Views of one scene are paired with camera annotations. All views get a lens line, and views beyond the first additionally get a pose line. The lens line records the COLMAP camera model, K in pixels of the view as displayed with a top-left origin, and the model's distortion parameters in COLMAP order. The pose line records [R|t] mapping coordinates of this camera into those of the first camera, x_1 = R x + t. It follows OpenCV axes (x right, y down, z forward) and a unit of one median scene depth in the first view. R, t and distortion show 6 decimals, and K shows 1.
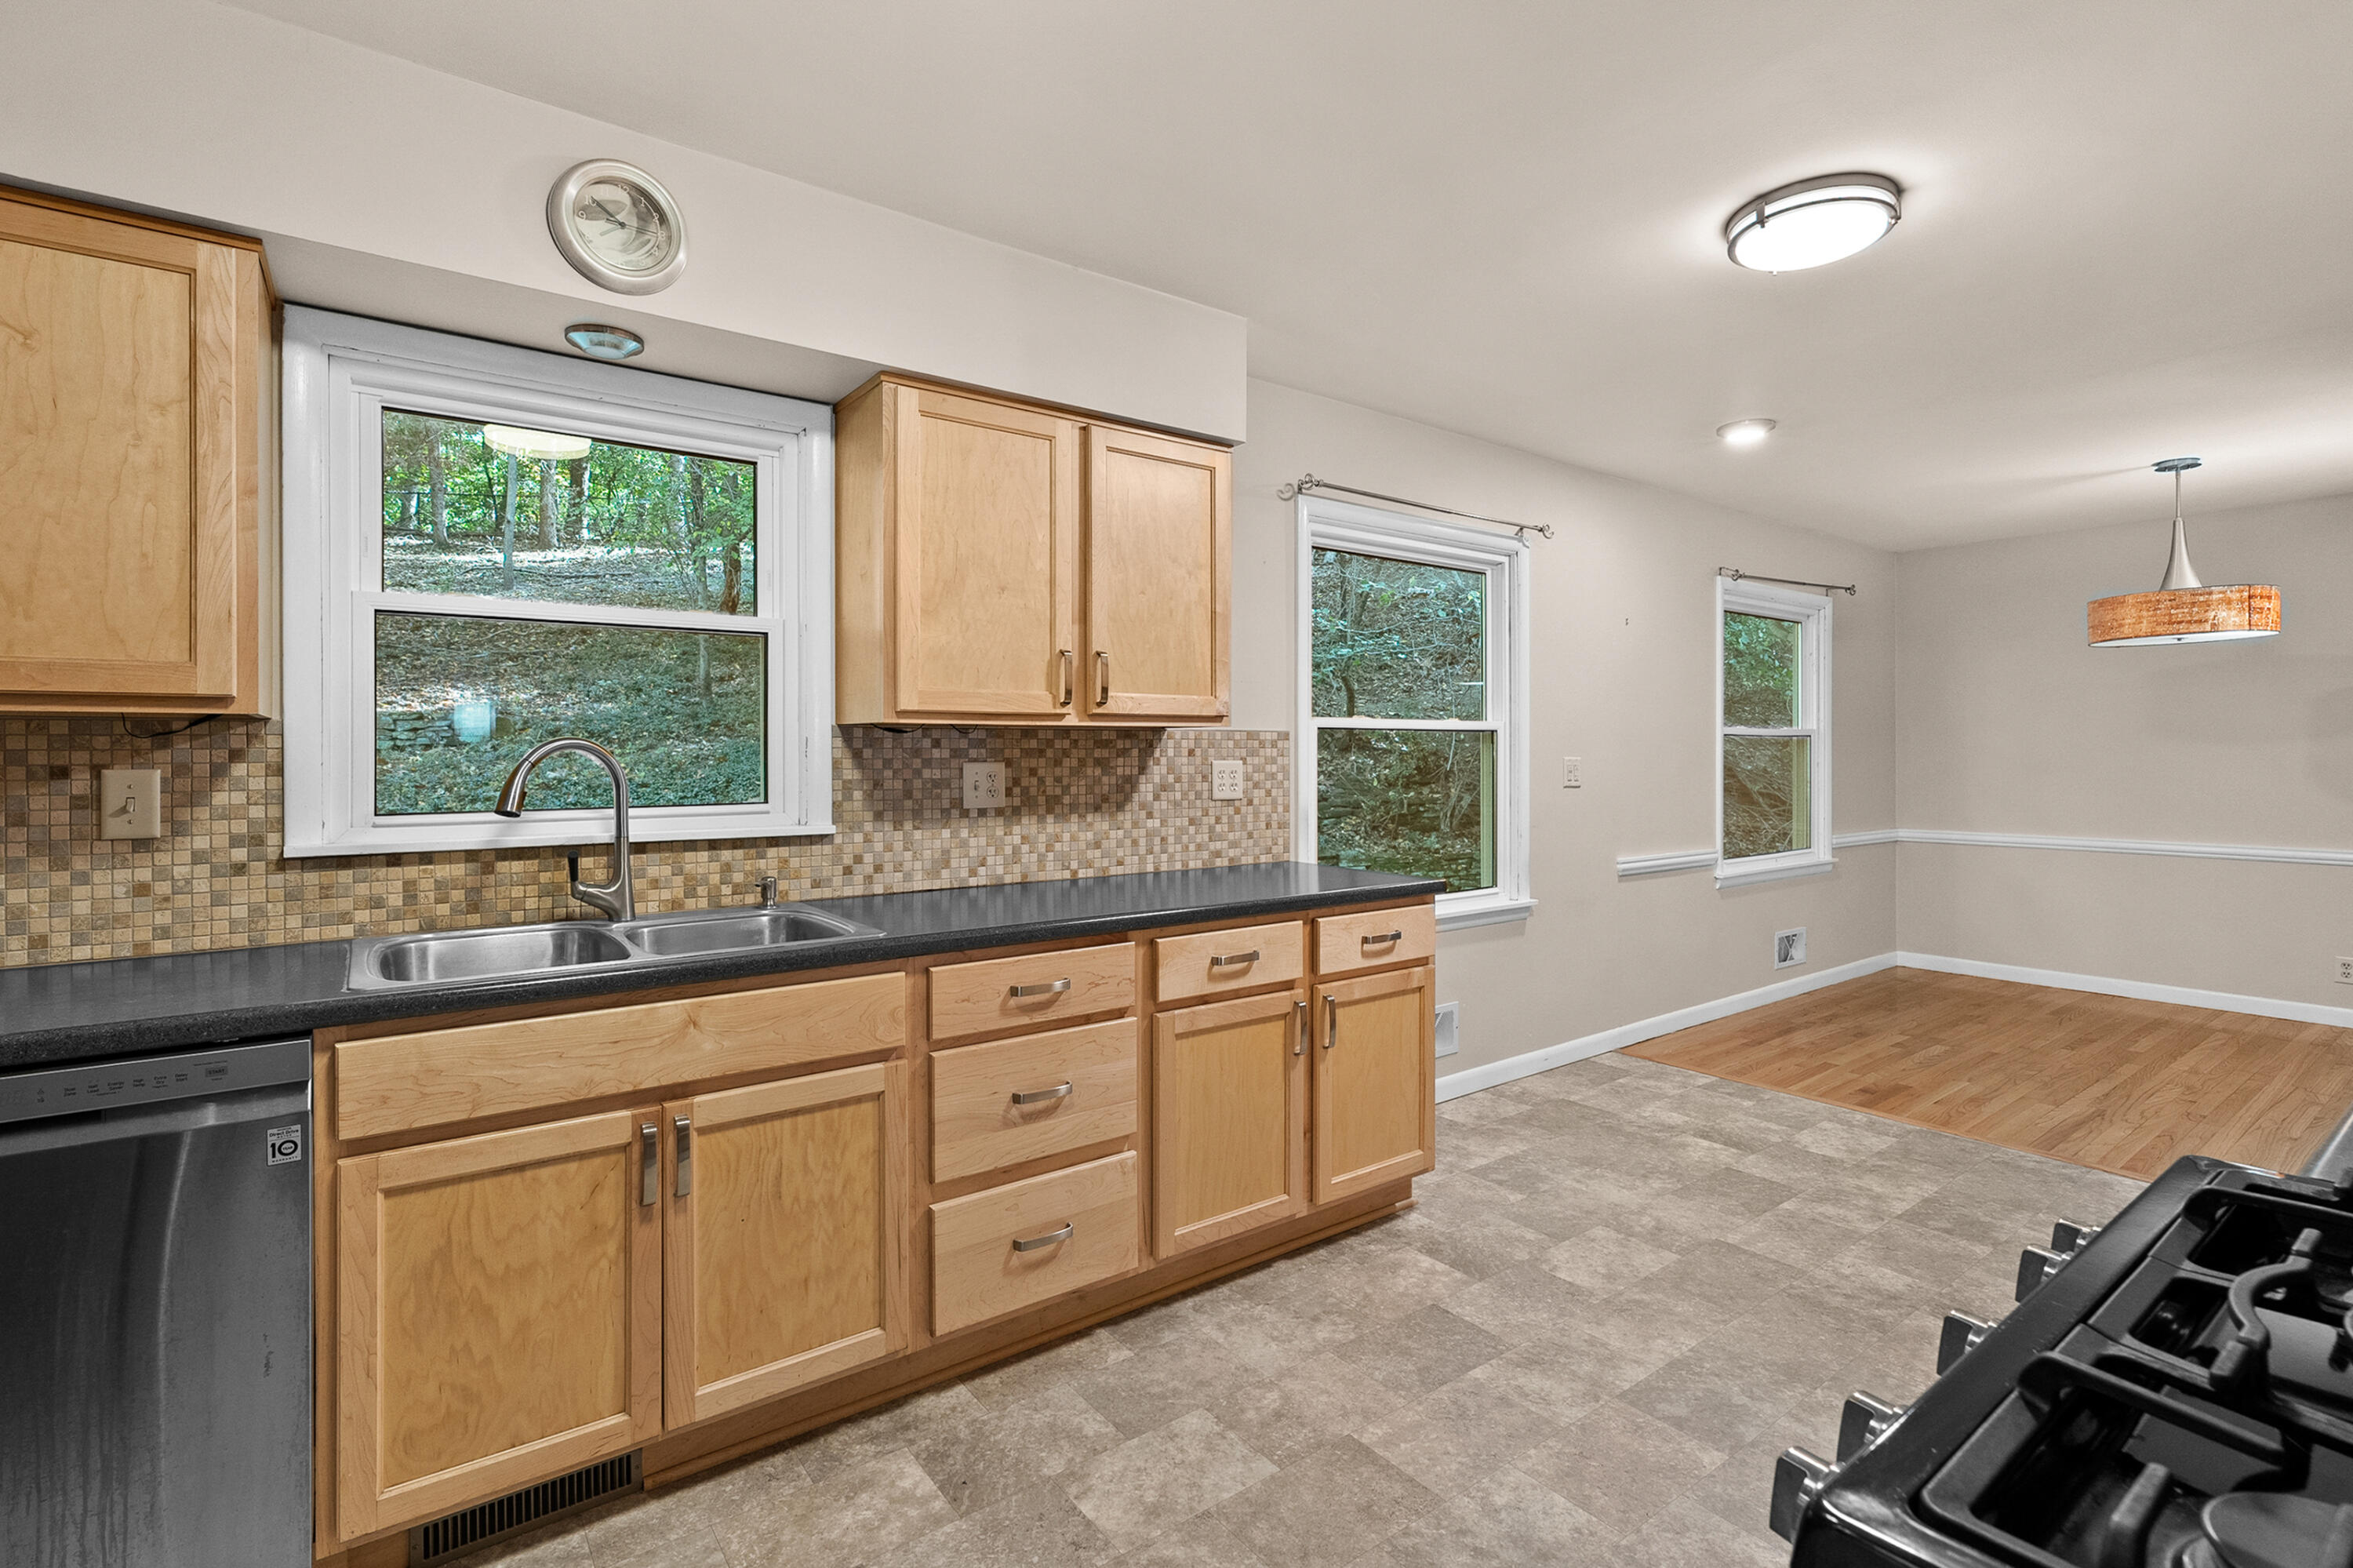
lens RADIAL K [[1095.8, 0, 1157.9], [0, 1095.8, 752.8], [0, 0, 1]] dist [-0.001422, 0.000709]
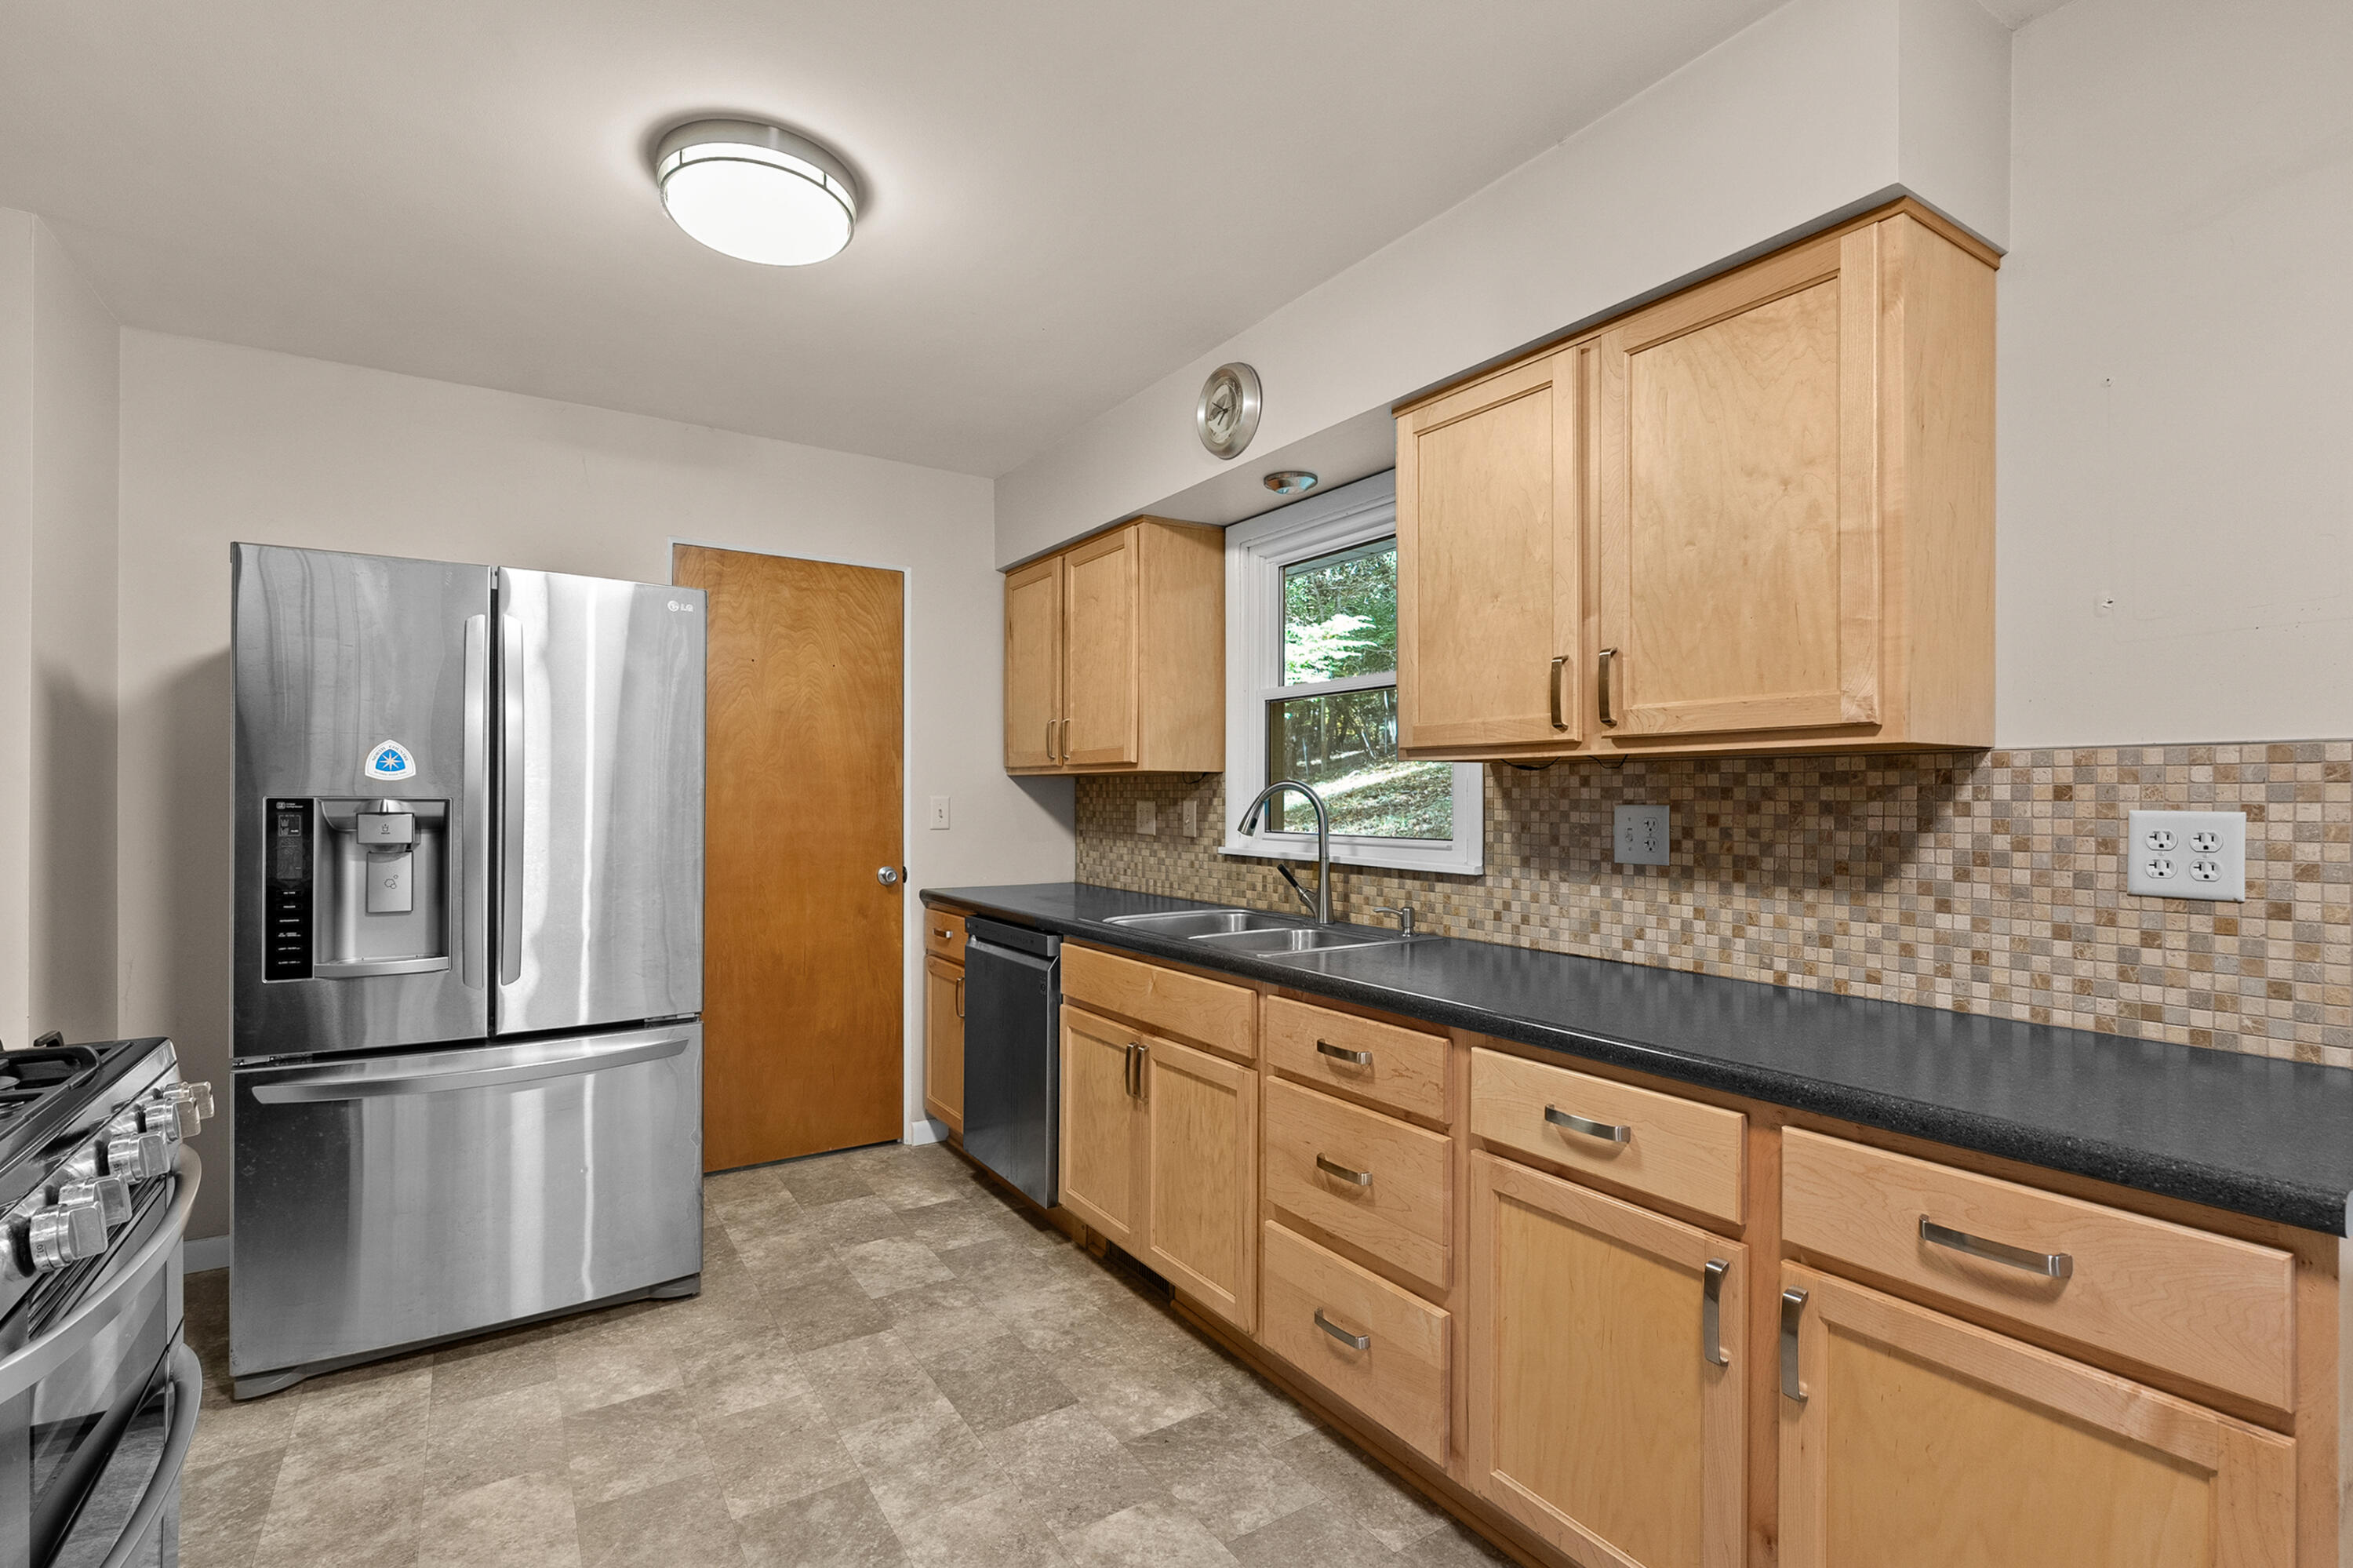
lens RADIAL K [[1065.9, 0, 1169.9], [0, 1065.9, 795.4], [0, 0, 1]] dist [-0.003470, 0.000357]
pose [[-0.054453, 0.001266, -0.998516, 0.587979], [-0.004318, 0.999990, 0.001503, 0.002056], [0.998507, 0.004393, -0.054447, 0.684212]]
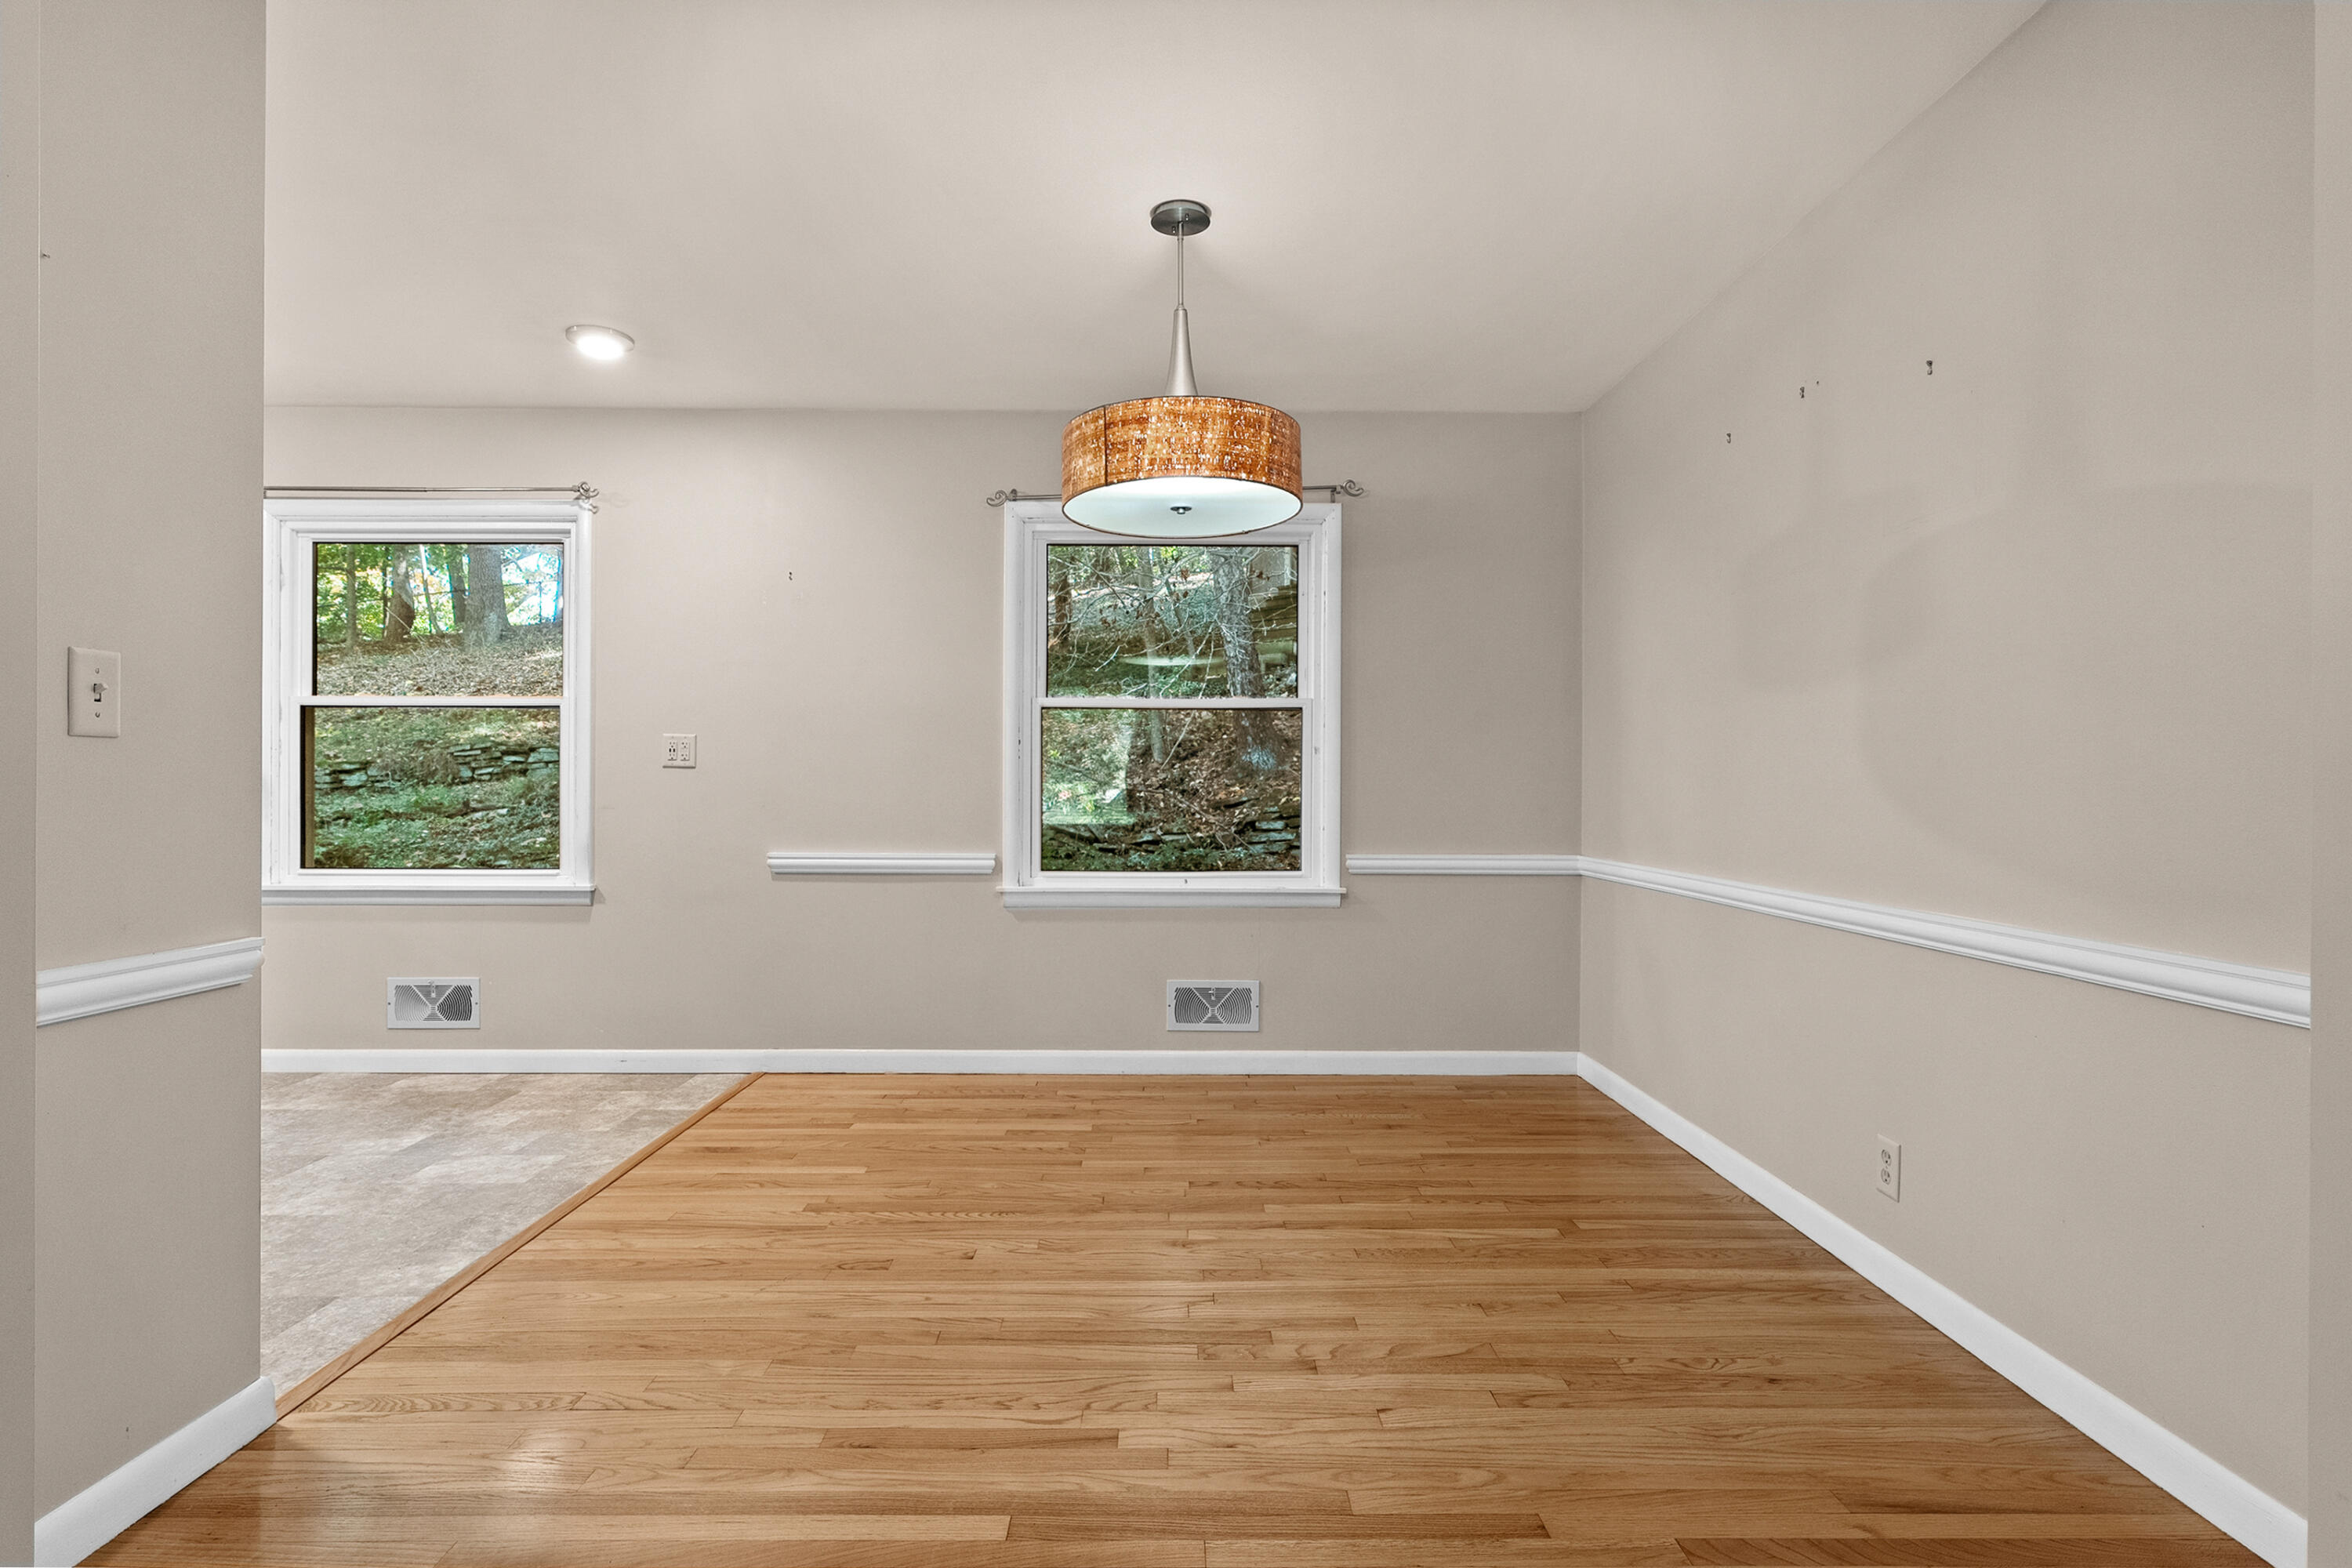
lens RADIAL K [[1147.1, 0, 1176.0], [0, 1147.1, 784.0], [0, 0, 1]] dist [-0.004554, -0.000337]
pose [[0.807793, 0.004537, -0.589449, 1.872882], [-0.007129, 0.999972, -0.002073, 0.066279], [0.589423, 0.005877, 0.807803, 0.713972]]
